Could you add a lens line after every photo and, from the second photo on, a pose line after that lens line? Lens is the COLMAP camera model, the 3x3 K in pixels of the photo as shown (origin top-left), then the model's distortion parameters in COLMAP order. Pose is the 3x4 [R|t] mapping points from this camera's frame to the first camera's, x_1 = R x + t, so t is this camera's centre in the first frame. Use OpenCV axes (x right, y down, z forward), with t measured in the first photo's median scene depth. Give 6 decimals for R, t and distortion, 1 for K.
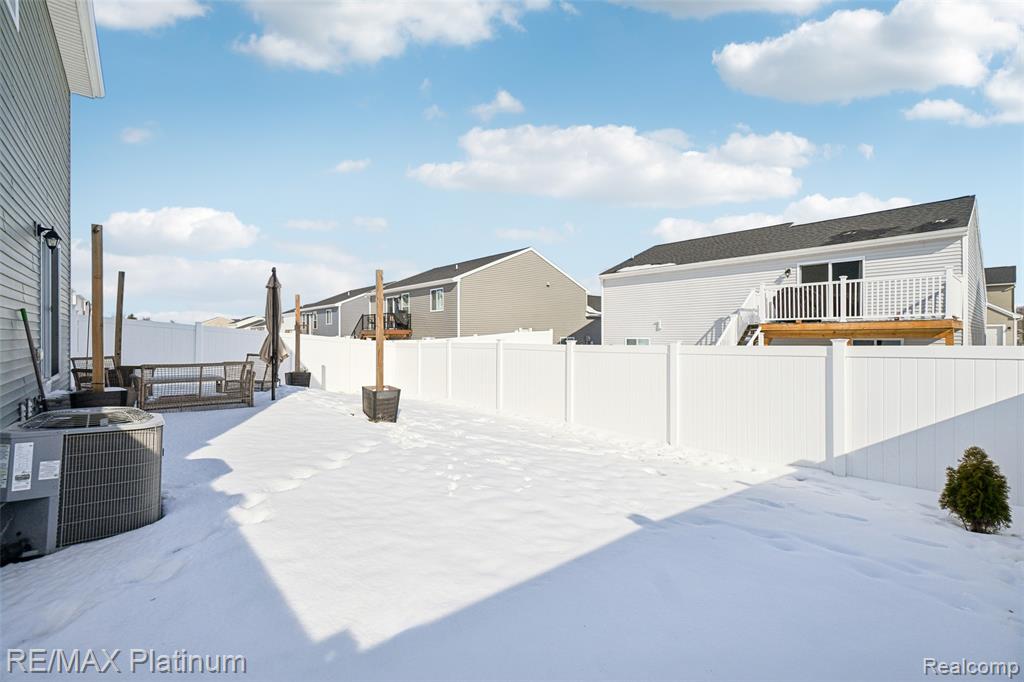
lens RADIAL K [[441.5, 0, 512.0], [0, 441.5, 341.0], [0, 0, 1]] dist [-0.000868, -0.000086]
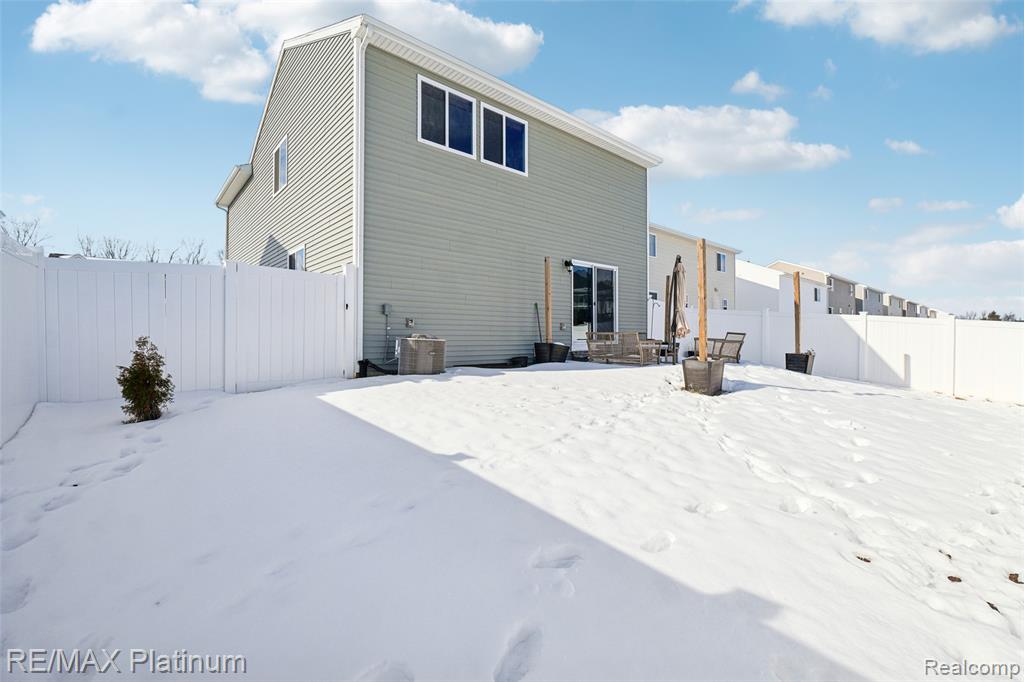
lens RADIAL K [[441.5, 0, 512.0], [0, 441.5, 341.0], [0, 0, 1]] dist [-0.000868, -0.000086]
pose [[0.005801, 0.007140, -0.999958, 0.899804], [-0.010558, 0.999919, 0.007079, 0.083165], [0.999927, 0.010517, 0.005876, 0.759507]]
